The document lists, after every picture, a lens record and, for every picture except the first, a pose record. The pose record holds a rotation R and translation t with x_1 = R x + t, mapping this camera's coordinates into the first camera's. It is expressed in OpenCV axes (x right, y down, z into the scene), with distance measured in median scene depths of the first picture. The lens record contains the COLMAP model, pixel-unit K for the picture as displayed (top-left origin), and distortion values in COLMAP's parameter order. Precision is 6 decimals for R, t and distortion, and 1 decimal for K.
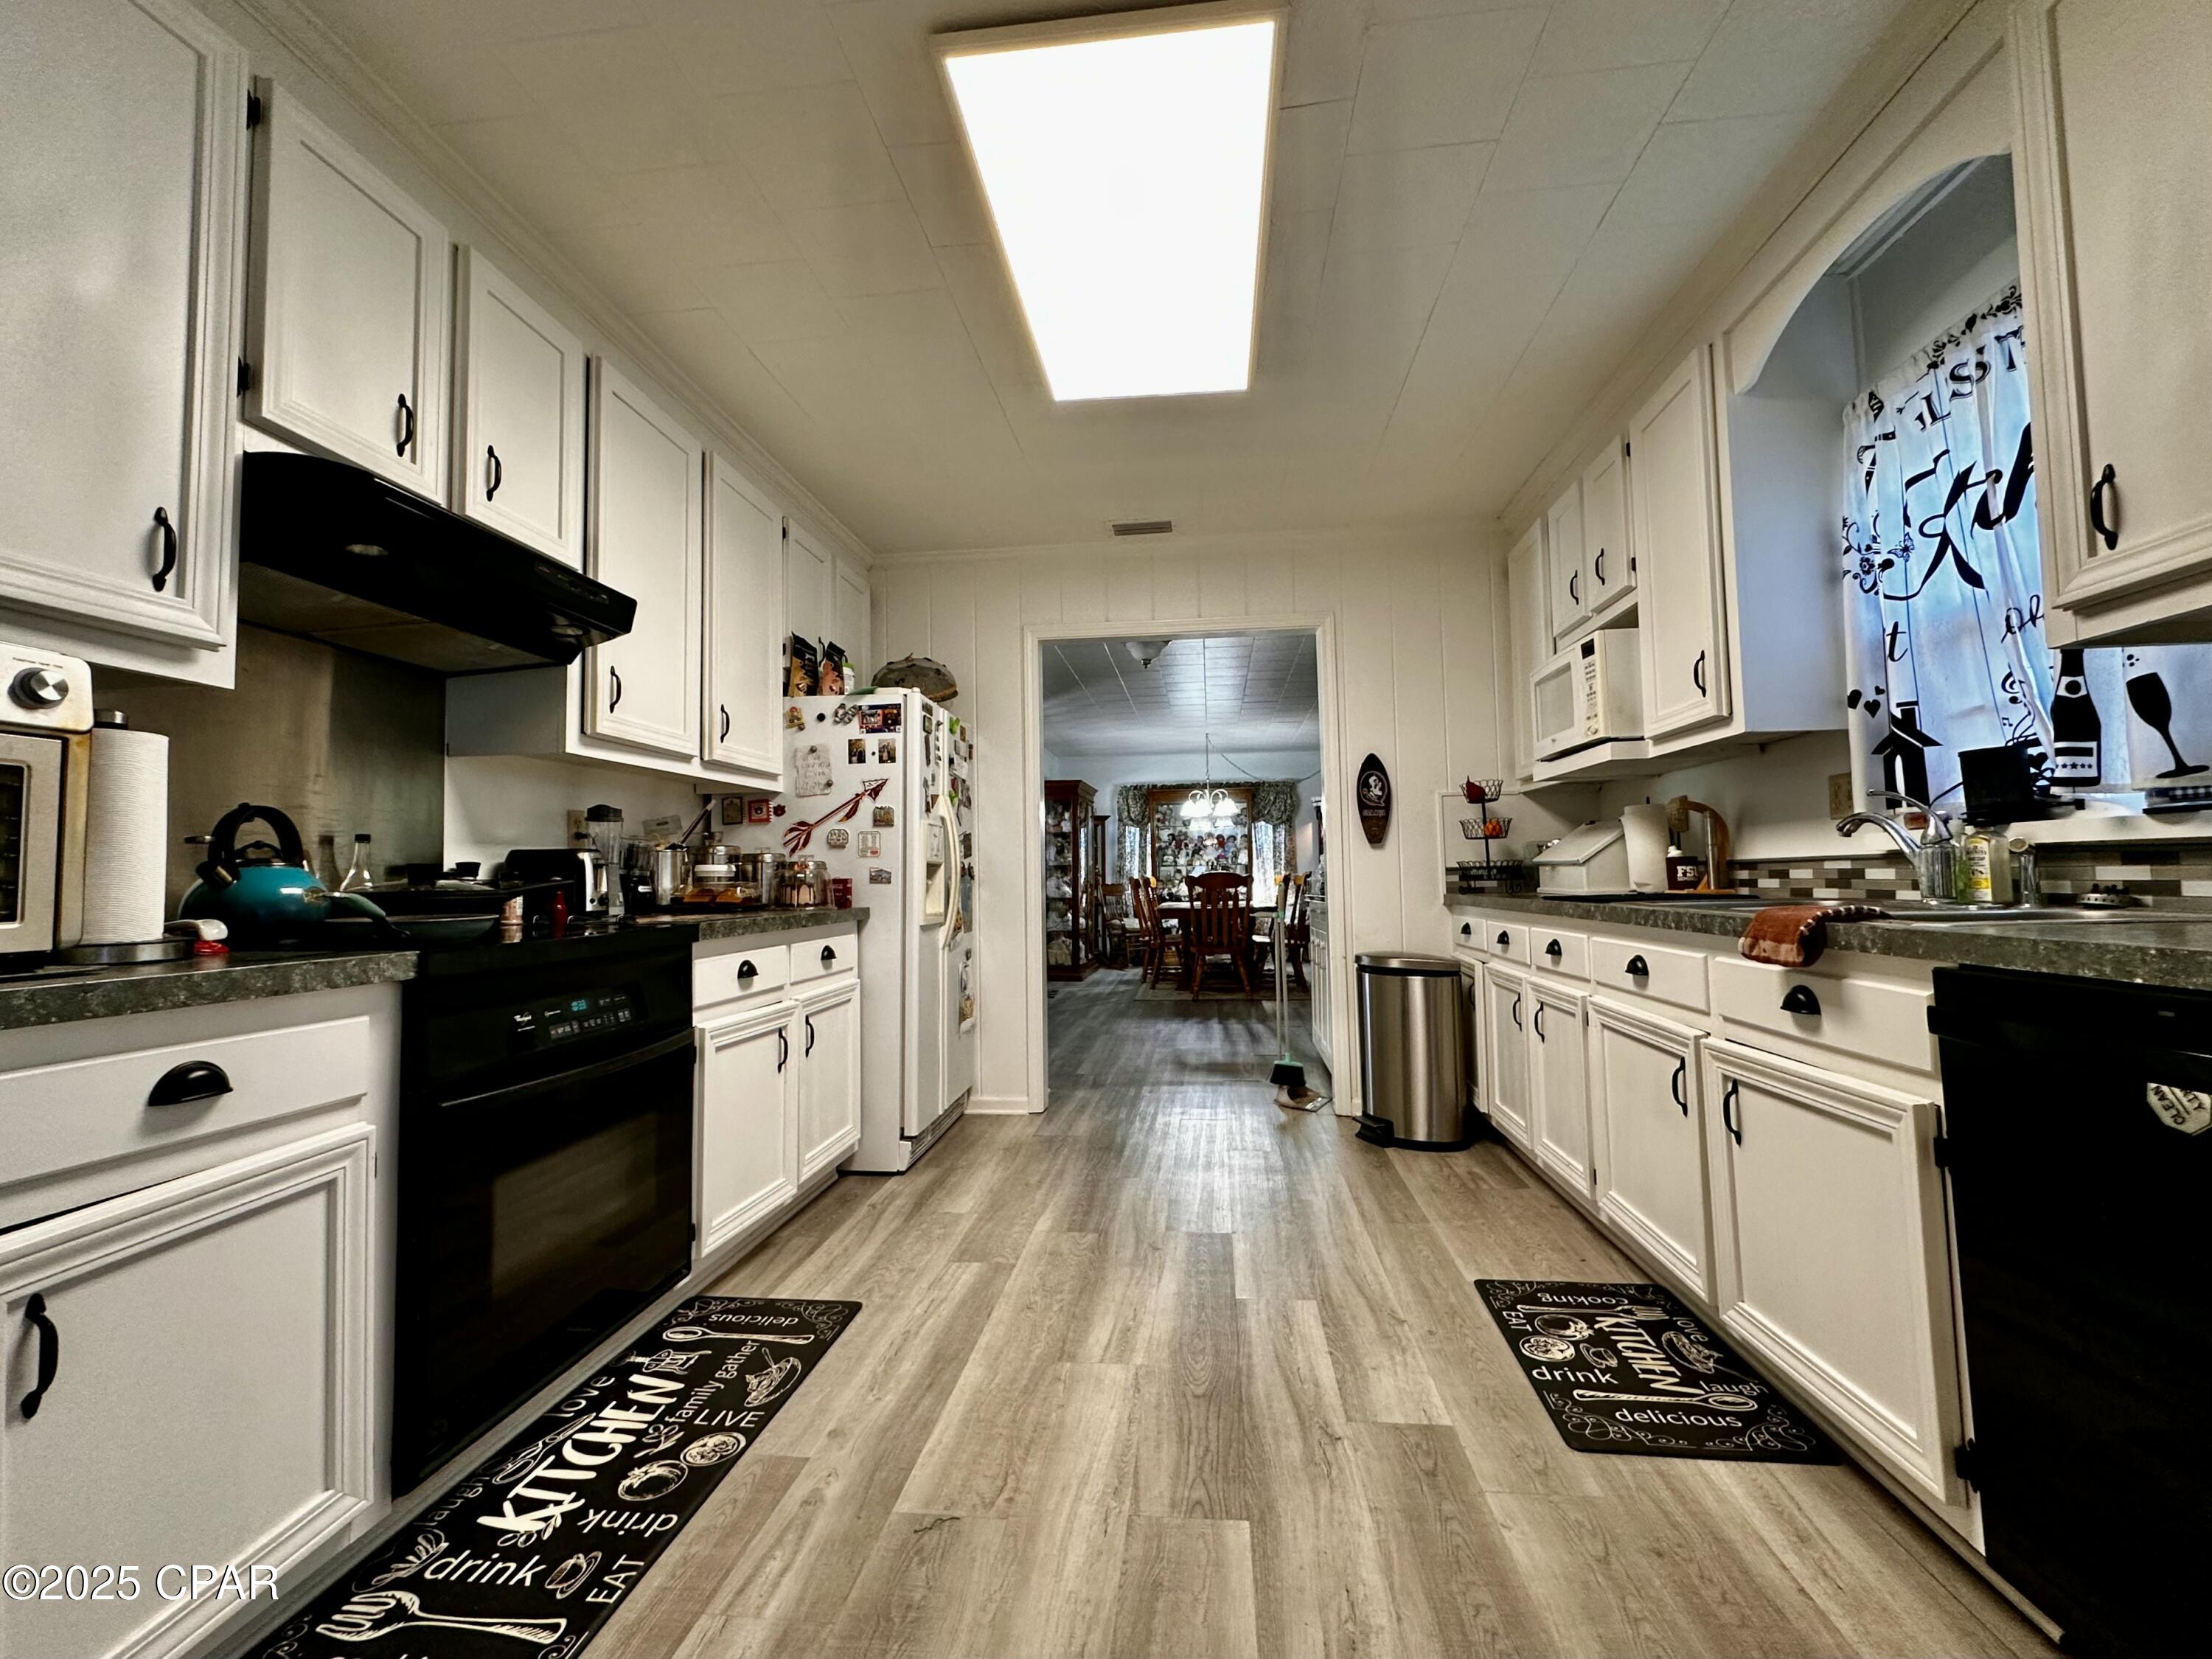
lens RADIAL K [[883.7, 0, 1106.0], [0, 883.7, 829.5], [0, 0, 1]] dist [0.000701, 0.000008]
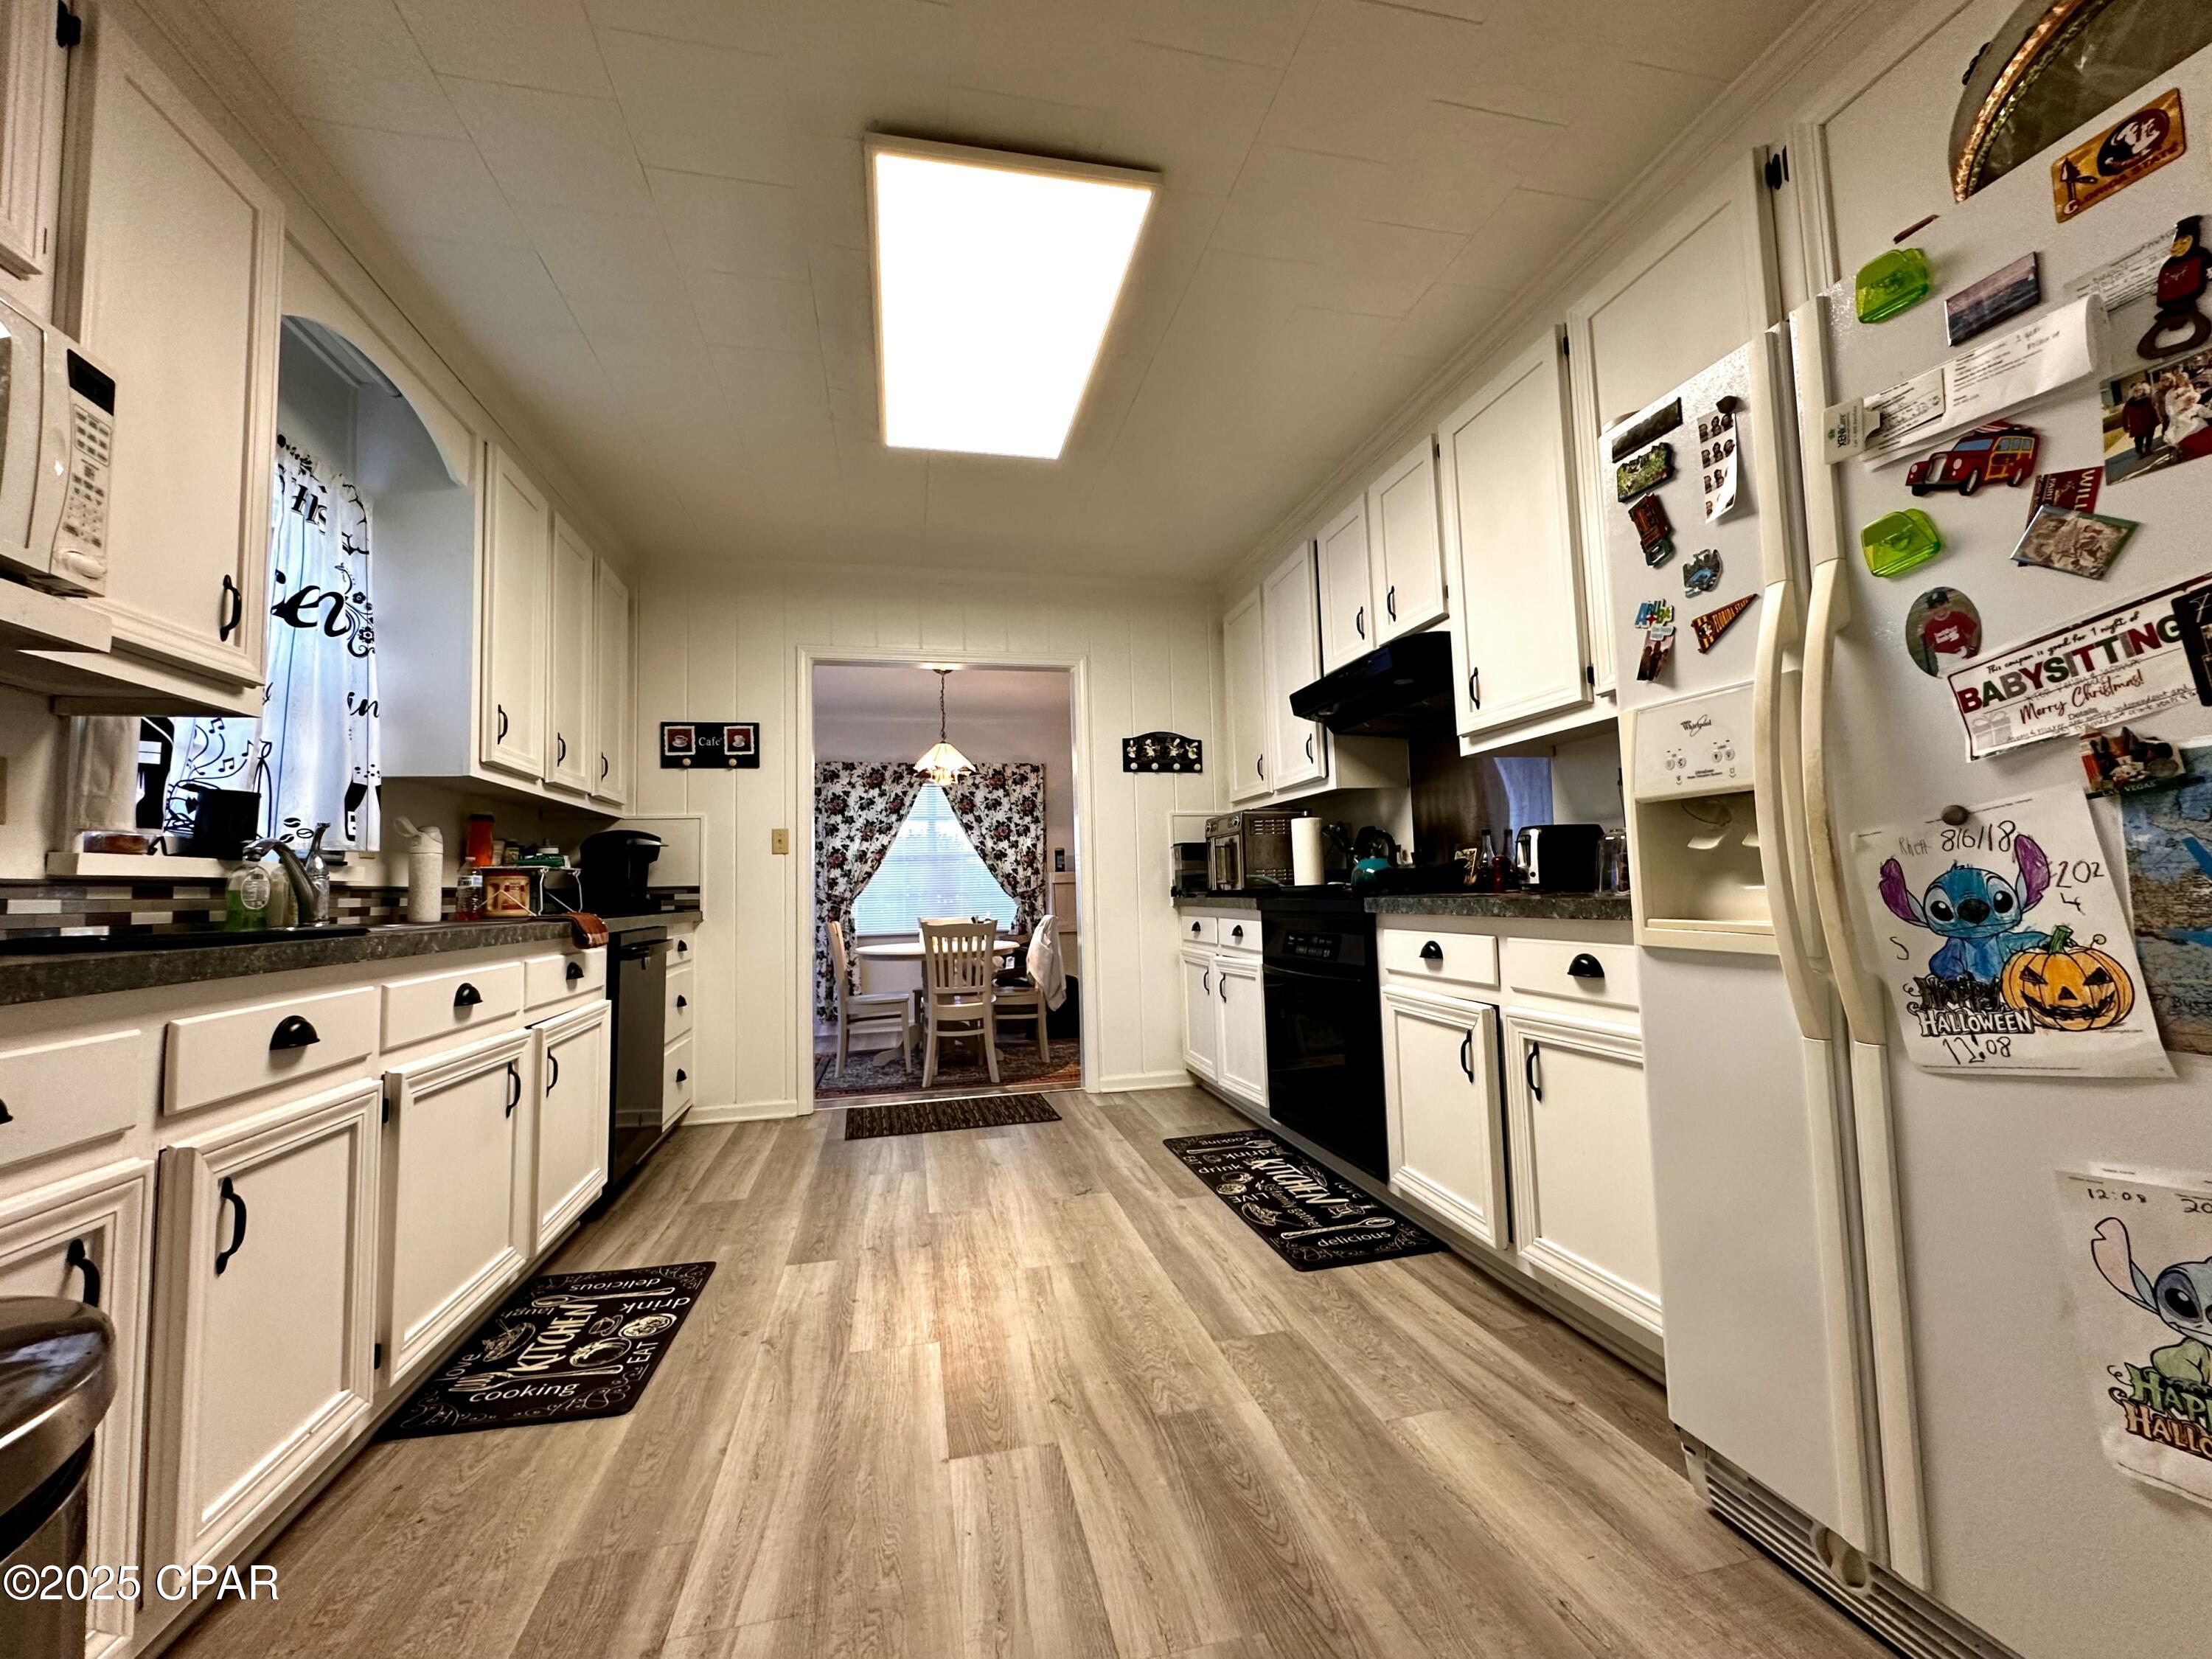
lens RADIAL K [[883.7, 0, 1106.0], [0, 883.7, 829.5], [0, 0, 1]] dist [0.000701, 0.000008]
pose [[-0.940818, 0.020160, -0.338312, 0.335138], [0.062548, 0.991410, -0.114862, 0.149535], [0.333091, -0.129225, -0.933998, 2.339671]]
